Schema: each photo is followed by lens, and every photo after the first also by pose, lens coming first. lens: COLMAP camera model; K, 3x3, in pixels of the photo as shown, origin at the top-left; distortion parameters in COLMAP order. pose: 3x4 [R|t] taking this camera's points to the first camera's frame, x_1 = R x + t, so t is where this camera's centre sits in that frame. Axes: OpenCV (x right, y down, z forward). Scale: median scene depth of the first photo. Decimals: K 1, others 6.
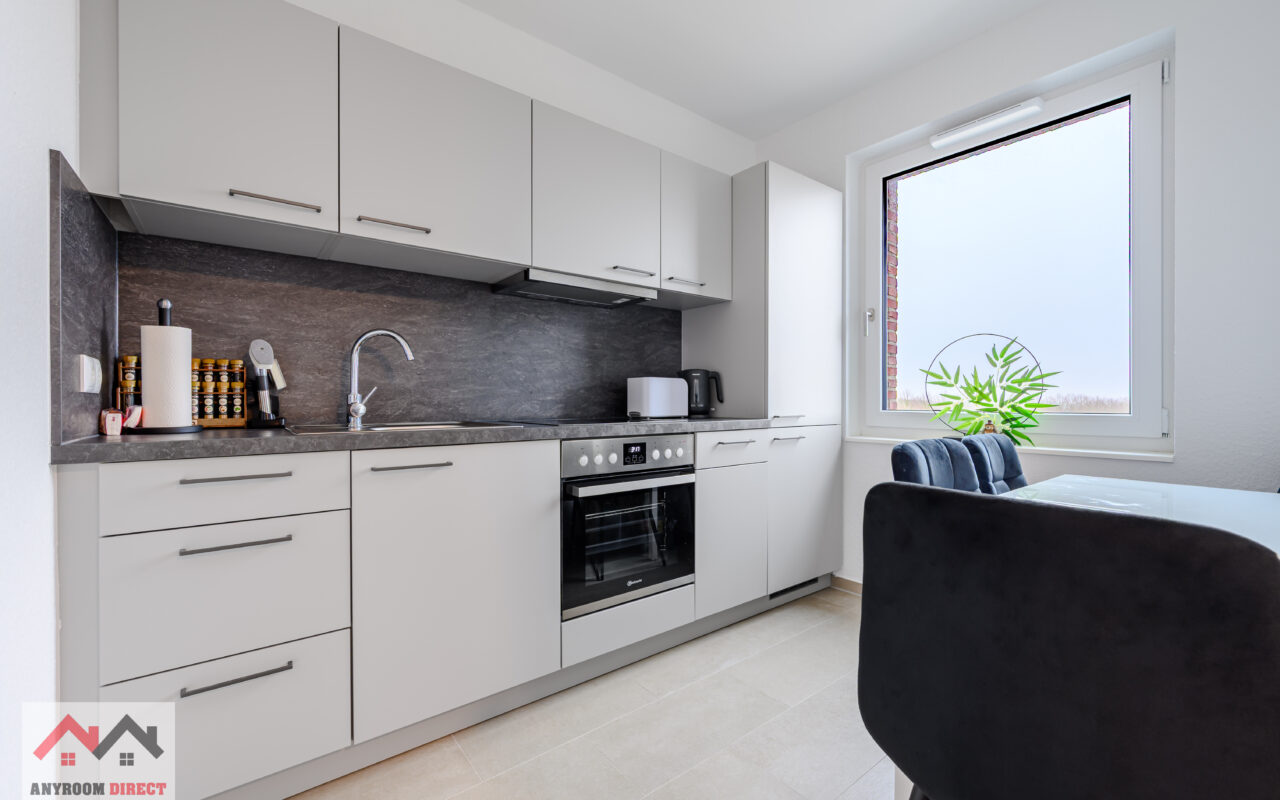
lens RADIAL K [[535.3, 0, 644.0], [0, 535.3, 404.0], [0, 0, 1]] dist [-0.001412, -0.000373]
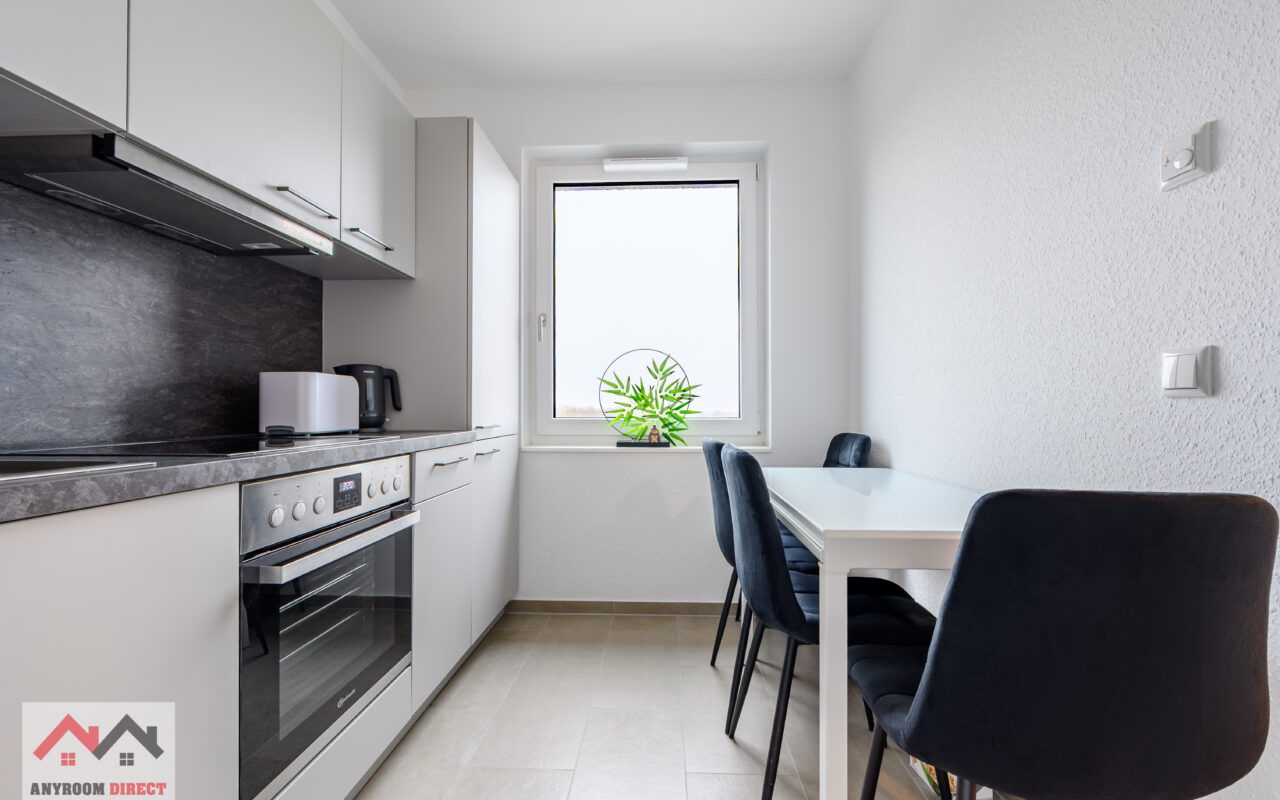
lens RADIAL K [[535.3, 0, 644.0], [0, 535.3, 404.0], [0, 0, 1]] dist [-0.001412, -0.000373]
pose [[0.647515, 0.005640, 0.762032, -0.226358], [0.005811, 0.999907, -0.012339, -0.000993], [-0.762031, 0.012418, 0.647422, 0.270918]]
